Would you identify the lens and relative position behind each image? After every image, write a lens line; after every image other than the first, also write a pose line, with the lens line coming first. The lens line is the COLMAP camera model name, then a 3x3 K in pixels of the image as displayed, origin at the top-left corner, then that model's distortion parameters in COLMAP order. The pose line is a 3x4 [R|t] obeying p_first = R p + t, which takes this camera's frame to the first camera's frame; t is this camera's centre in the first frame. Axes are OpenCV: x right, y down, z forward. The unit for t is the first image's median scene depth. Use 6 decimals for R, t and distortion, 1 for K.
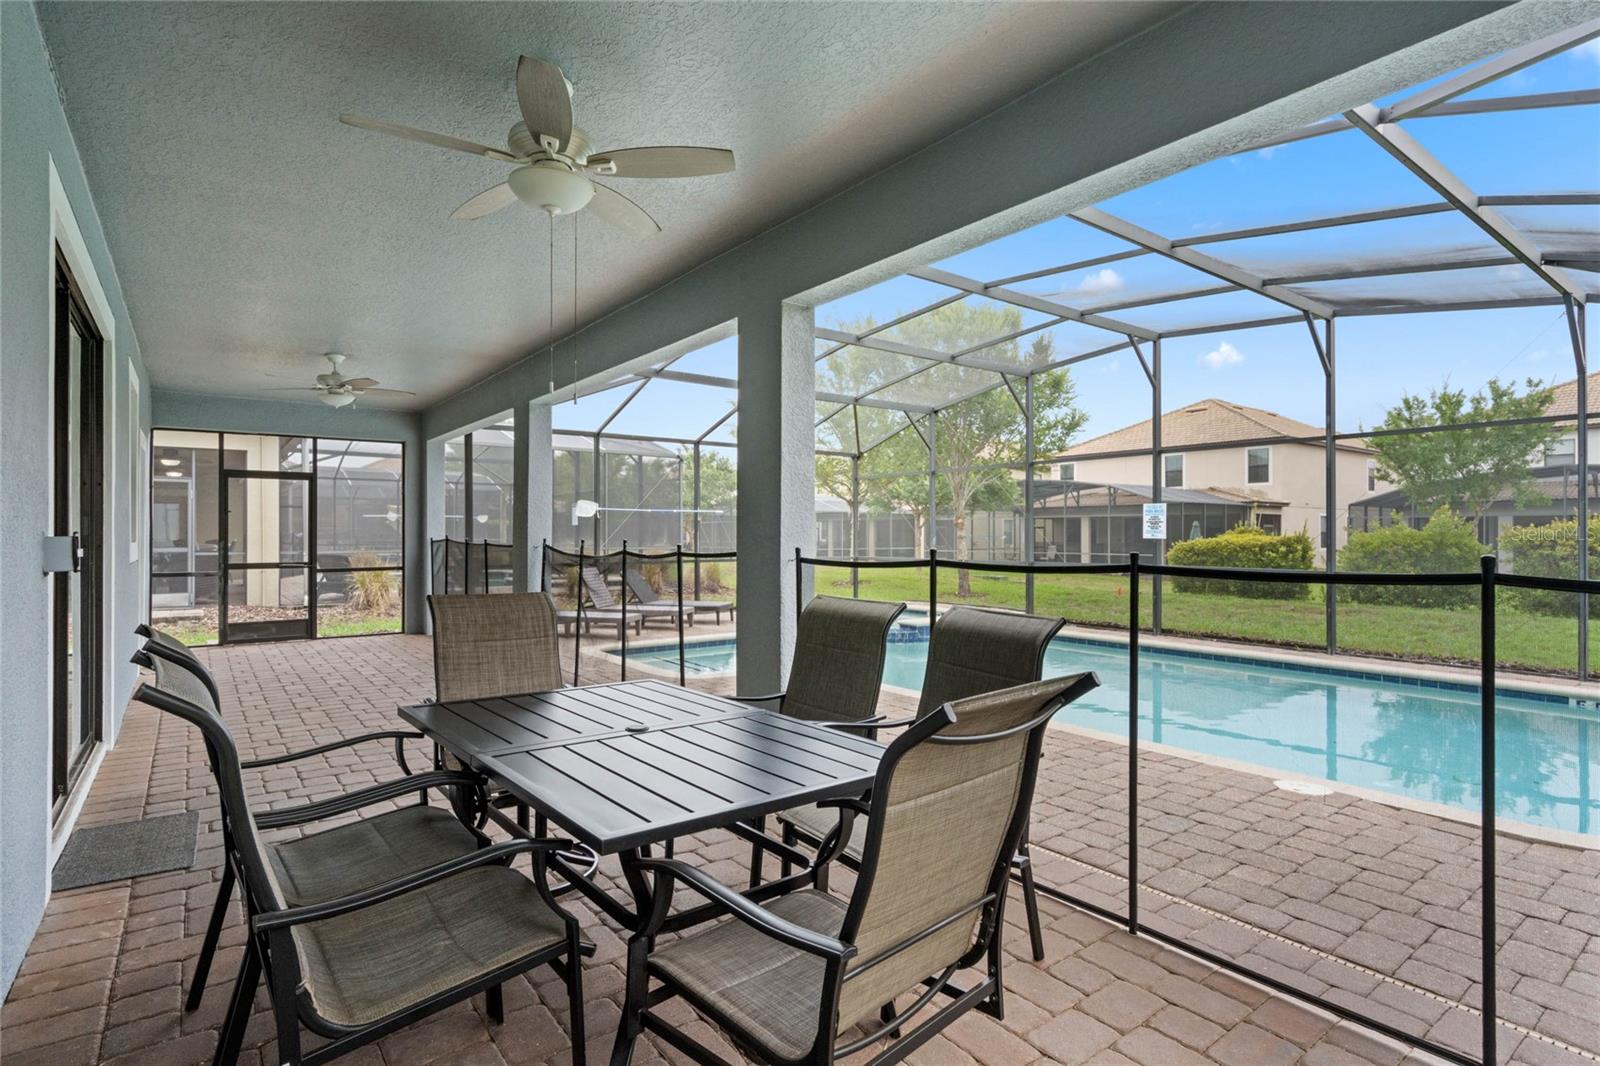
lens RADIAL K [[807.1, 0, 833.2], [0, 807.1, 543.9], [0, 0, 1]] dist [0.000061, 0.033893]
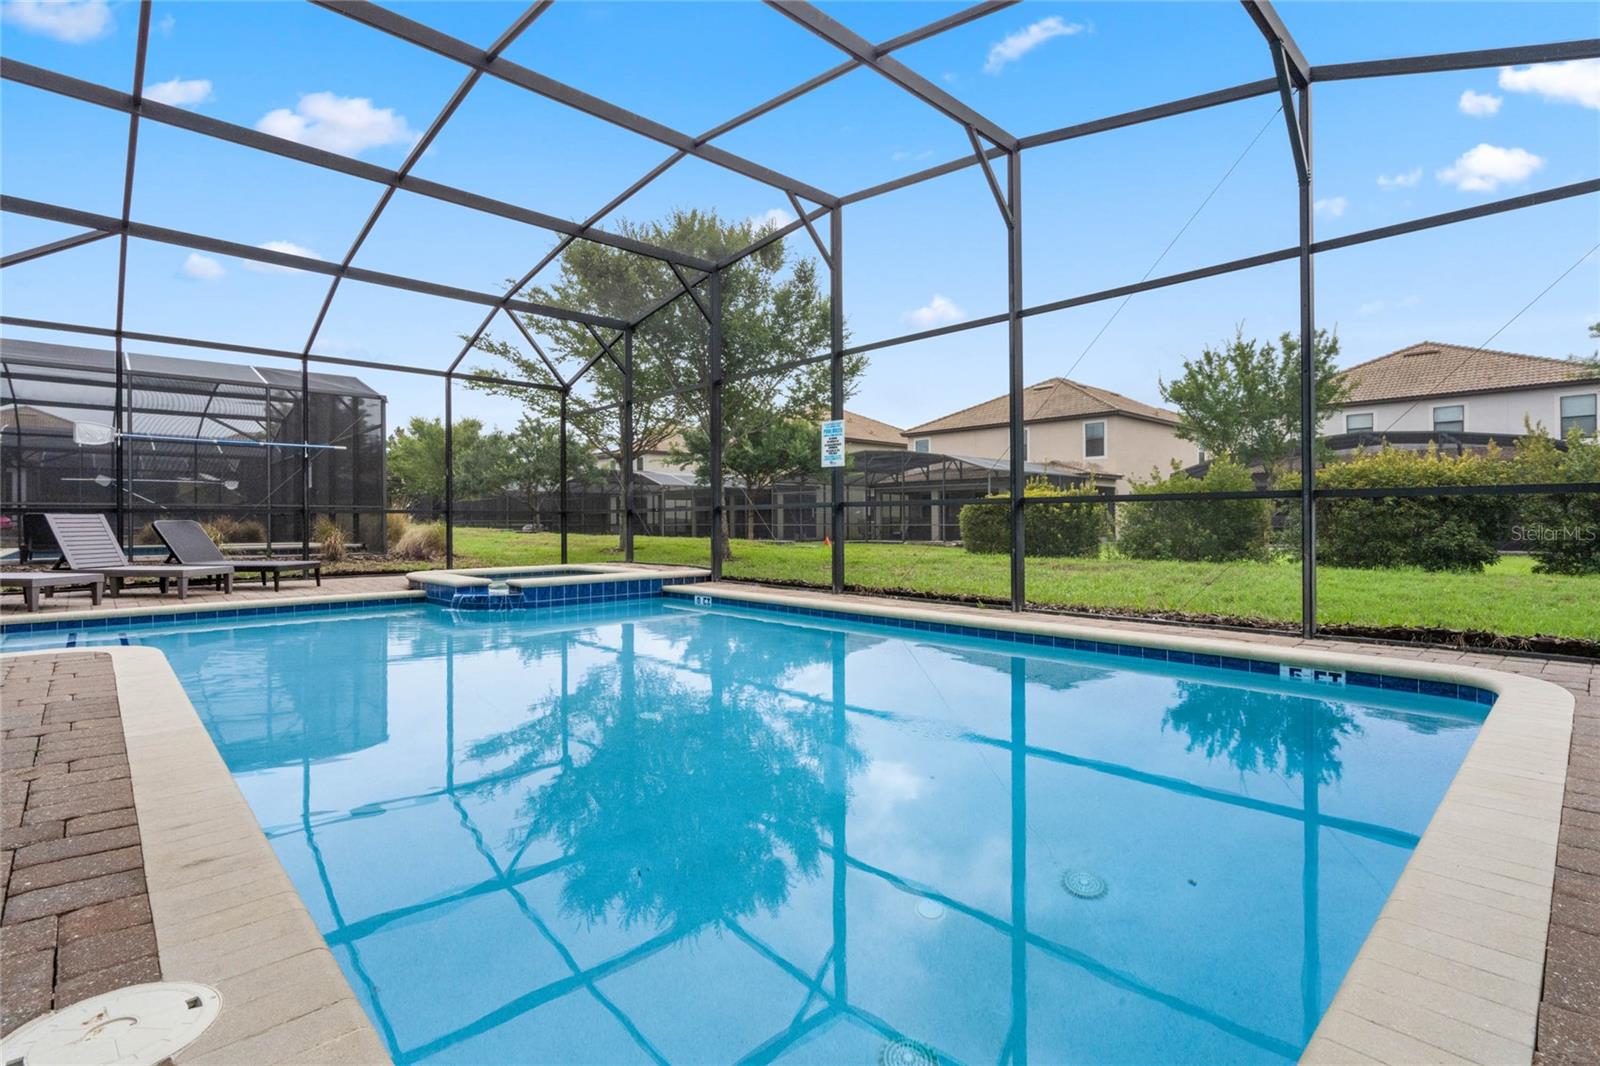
lens RADIAL K [[767.2, 0, 800.0], [0, 767.2, 533.0], [0, 0, 1]] dist [-0.001906, 0.000089]
pose [[0.996318, -0.007609, 0.085400, 0.168412], [0.006996, 0.999948, 0.007473, 0.027523], [-0.085452, -0.006848, 0.996319, 0.157246]]
